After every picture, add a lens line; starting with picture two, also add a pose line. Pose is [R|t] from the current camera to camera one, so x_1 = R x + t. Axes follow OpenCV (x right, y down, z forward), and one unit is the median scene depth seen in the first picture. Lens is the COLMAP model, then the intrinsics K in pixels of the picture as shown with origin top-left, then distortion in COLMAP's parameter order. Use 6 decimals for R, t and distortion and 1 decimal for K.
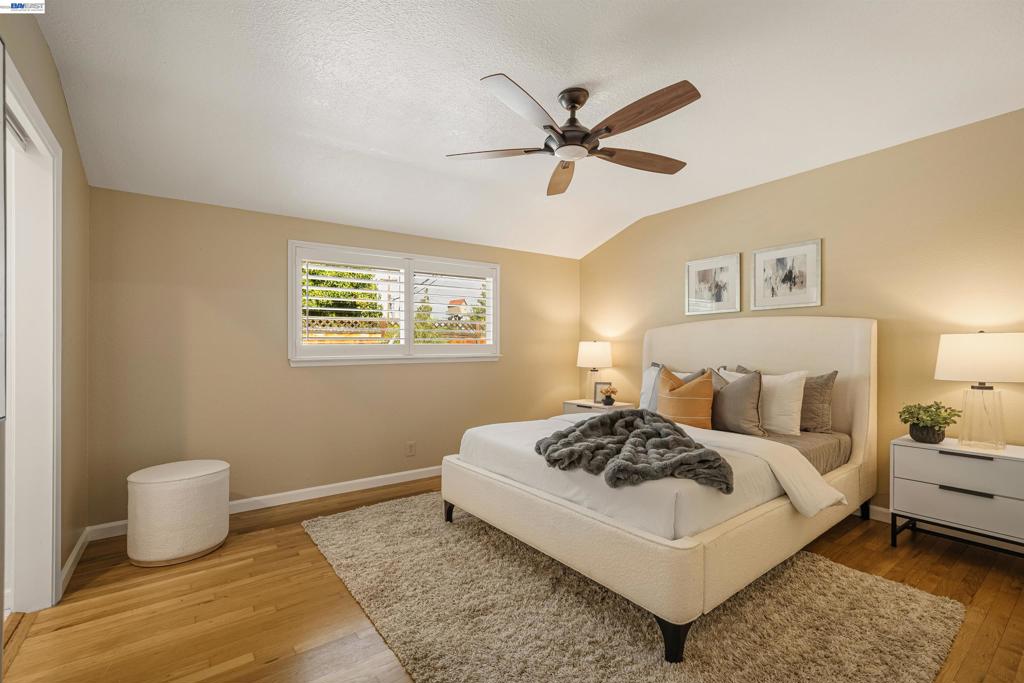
lens RADIAL K [[442.6, 0, 514.2], [0, 442.6, 348.3], [0, 0, 1]] dist [-0.013997, 0.007267]
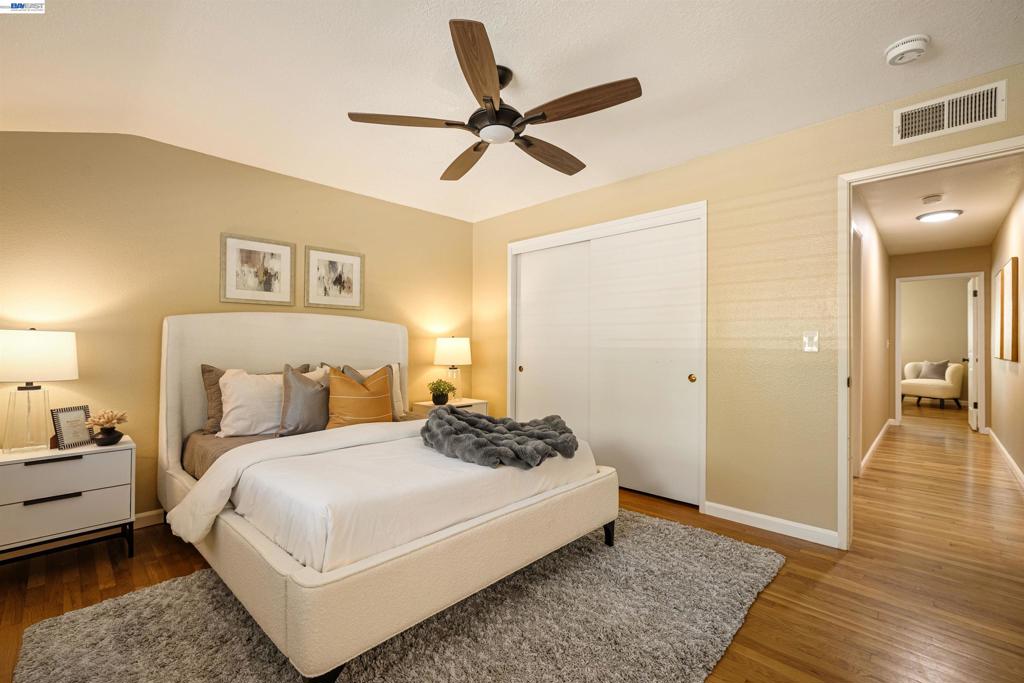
lens RADIAL K [[442.6, 0, 515.9], [0, 442.6, 341.3], [0, 0, 1]] dist [-0.013997, 0.007267]
pose [[-0.153112, 0.015164, 0.988093, -0.481652], [-0.001847, 0.999876, -0.015631, 0.005942], [-0.988207, -0.004218, -0.153065, 0.663054]]
